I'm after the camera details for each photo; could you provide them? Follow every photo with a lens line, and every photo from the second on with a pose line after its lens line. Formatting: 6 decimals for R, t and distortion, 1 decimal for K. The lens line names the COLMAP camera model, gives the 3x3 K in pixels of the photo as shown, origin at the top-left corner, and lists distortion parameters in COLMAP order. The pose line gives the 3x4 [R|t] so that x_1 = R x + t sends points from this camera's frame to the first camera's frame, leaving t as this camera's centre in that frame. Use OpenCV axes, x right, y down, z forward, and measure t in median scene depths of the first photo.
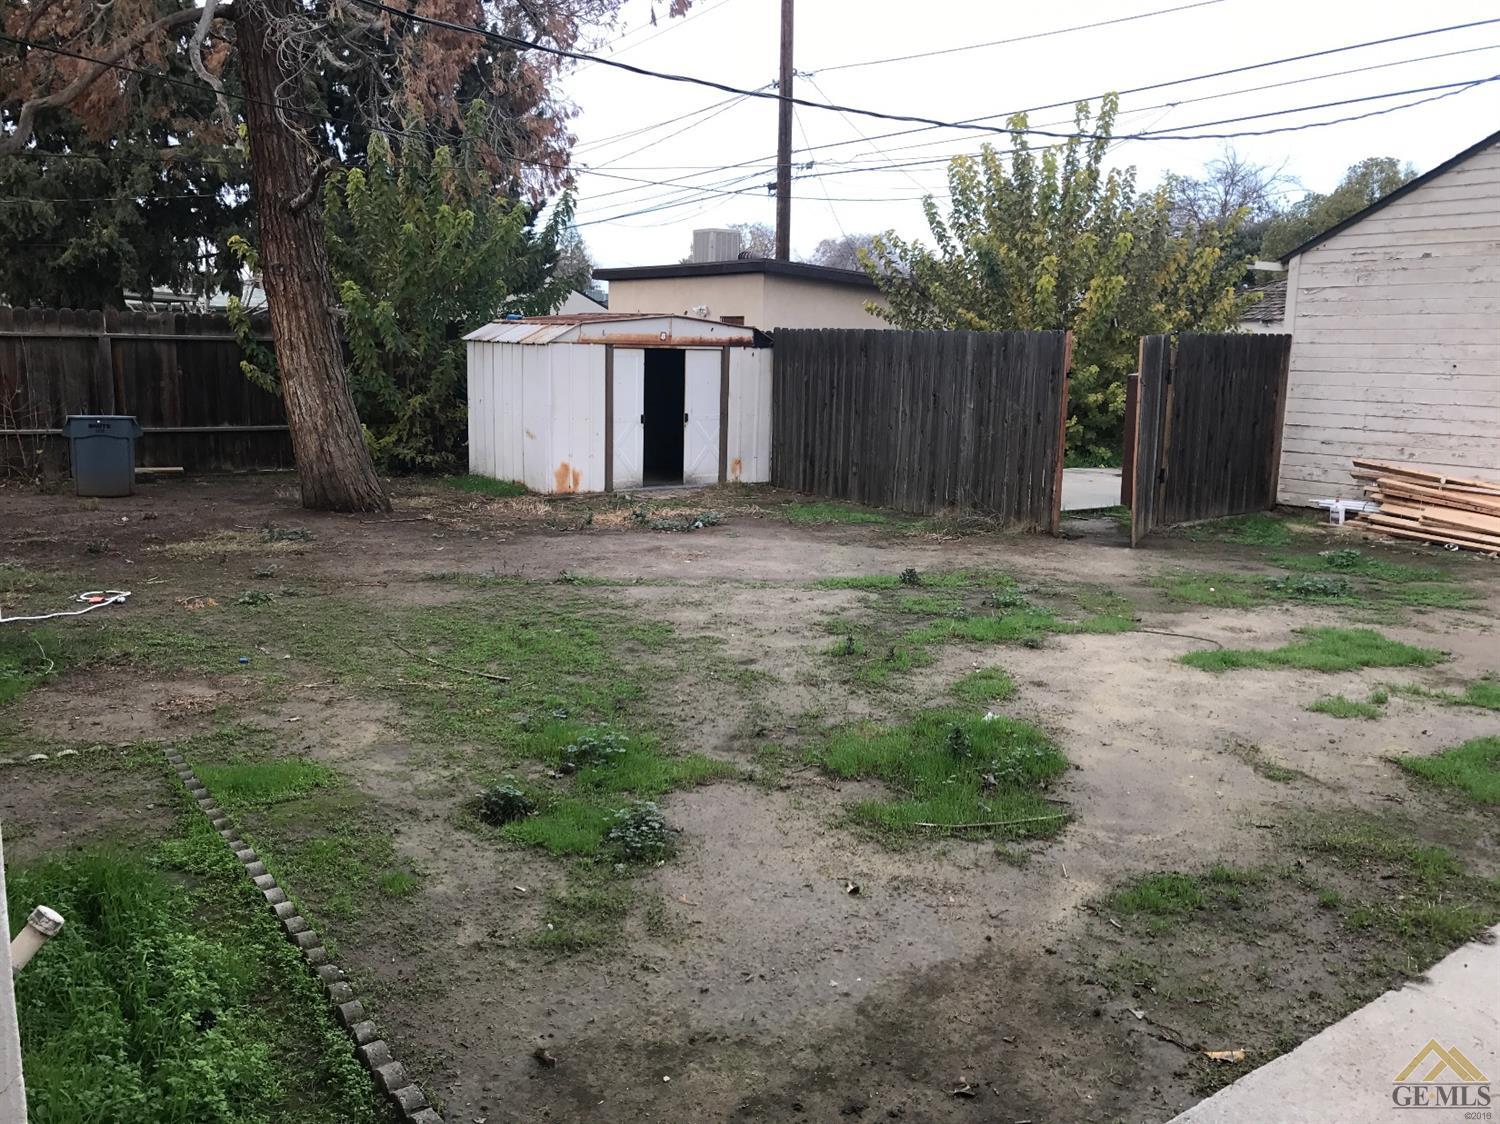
lens RADIAL K [[1248.2, 0, 705.8], [0, 1248.2, 560.7], [0, 0, 1]] dist [0.008969, 0.006964]
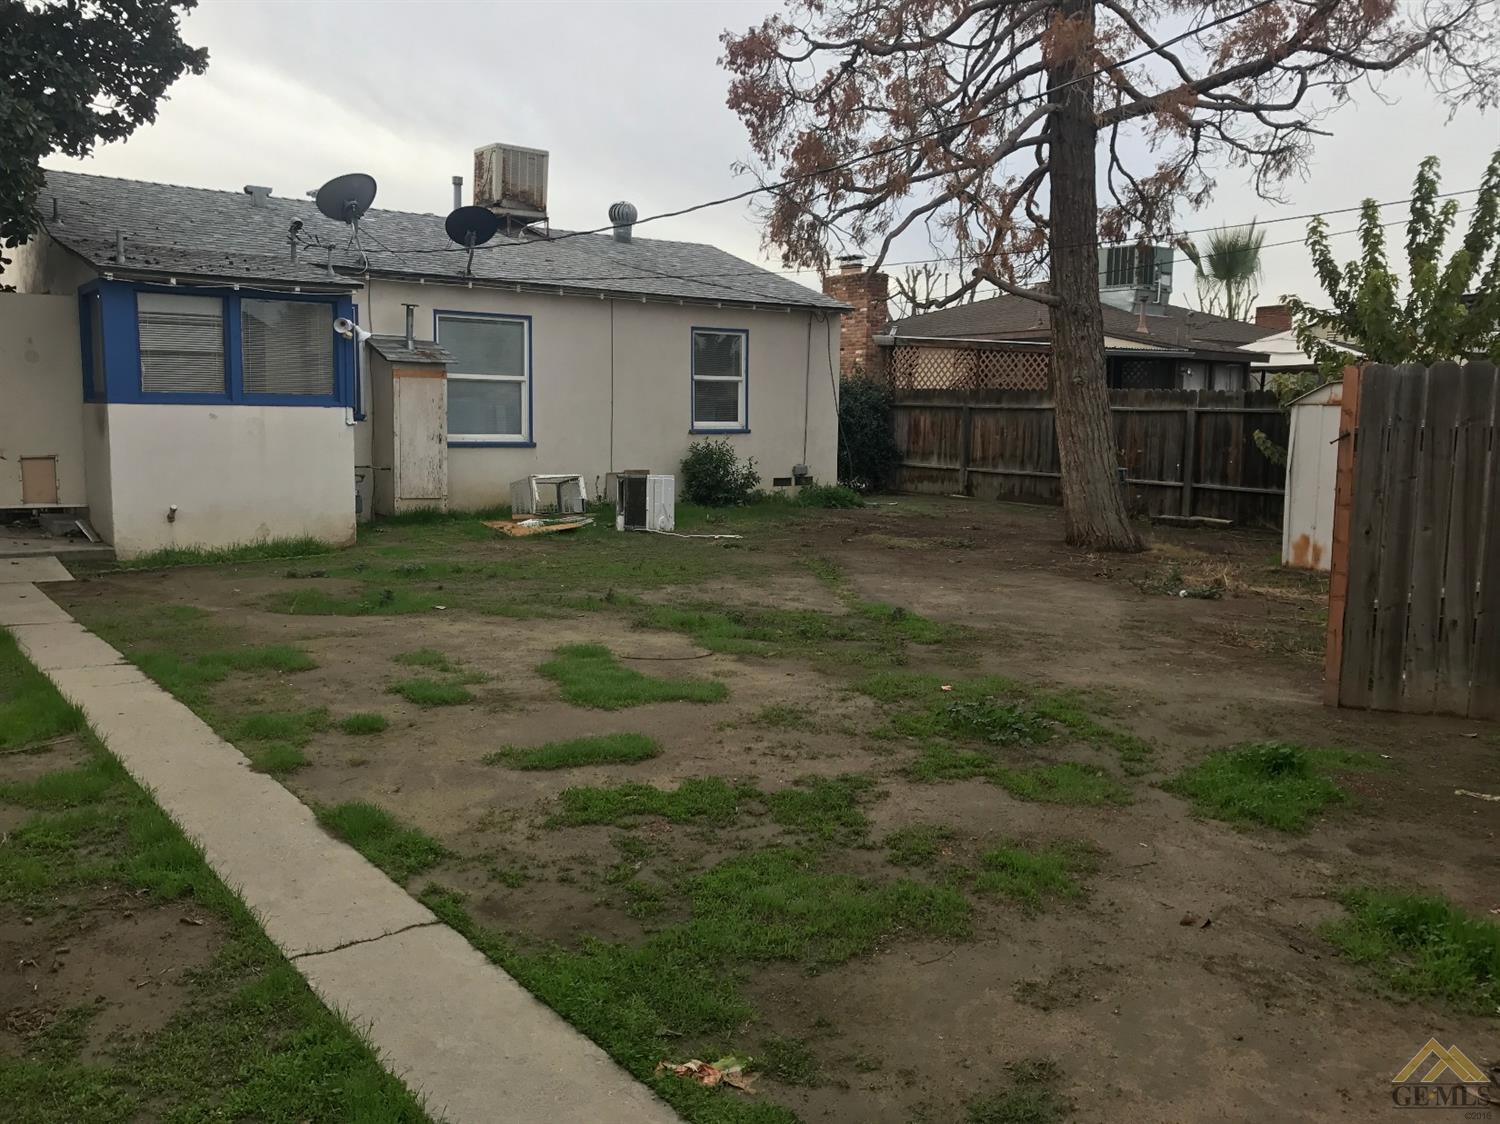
lens RADIAL K [[1248.2, 0, 705.8], [0, 1248.2, 560.7], [0, 0, 1]] dist [0.008969, 0.006964]
pose [[-0.036328, 0.095730, -0.994744, 0.881250], [-0.187093, 0.977150, 0.100869, -0.075486], [0.981670, 0.189774, -0.017588, 0.639848]]
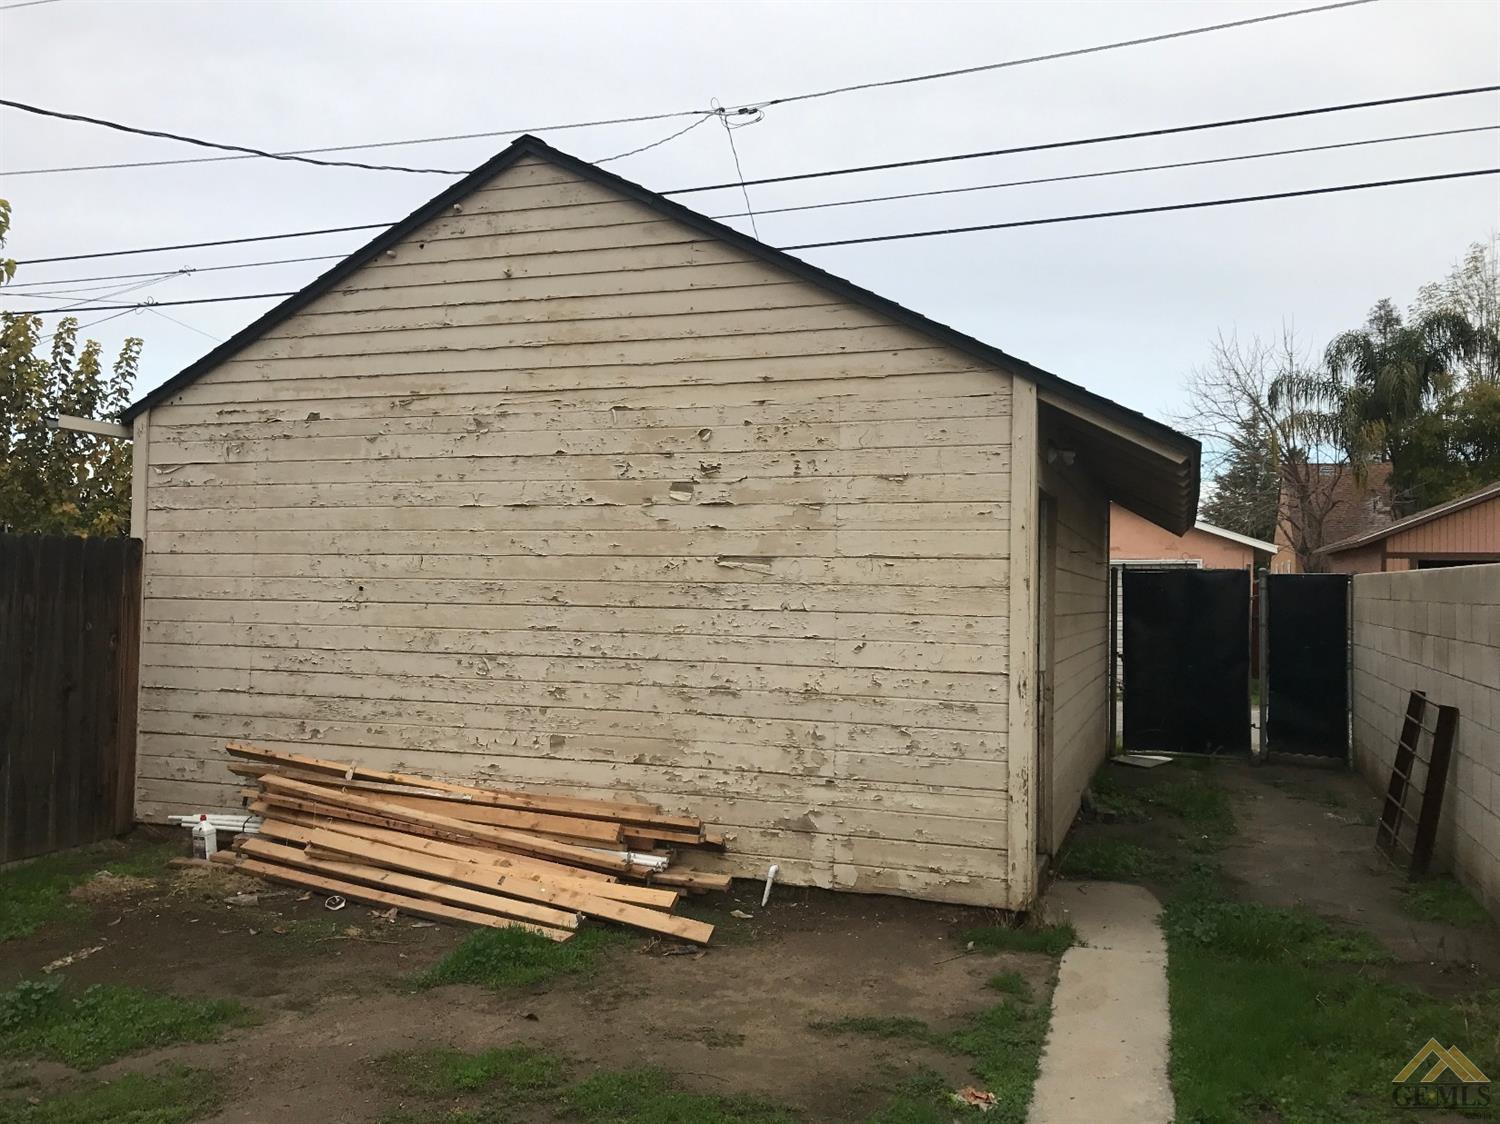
lens RADIAL K [[1248.2, 0, 705.8], [0, 1248.2, 560.7], [0, 0, 1]] dist [0.008969, 0.006964]
pose [[0.829979, 0.008937, 0.557723, 0.378477], [0.095026, 0.982990, -0.157165, -0.052347], [-0.549640, 0.183442, 0.815012, 0.380159]]
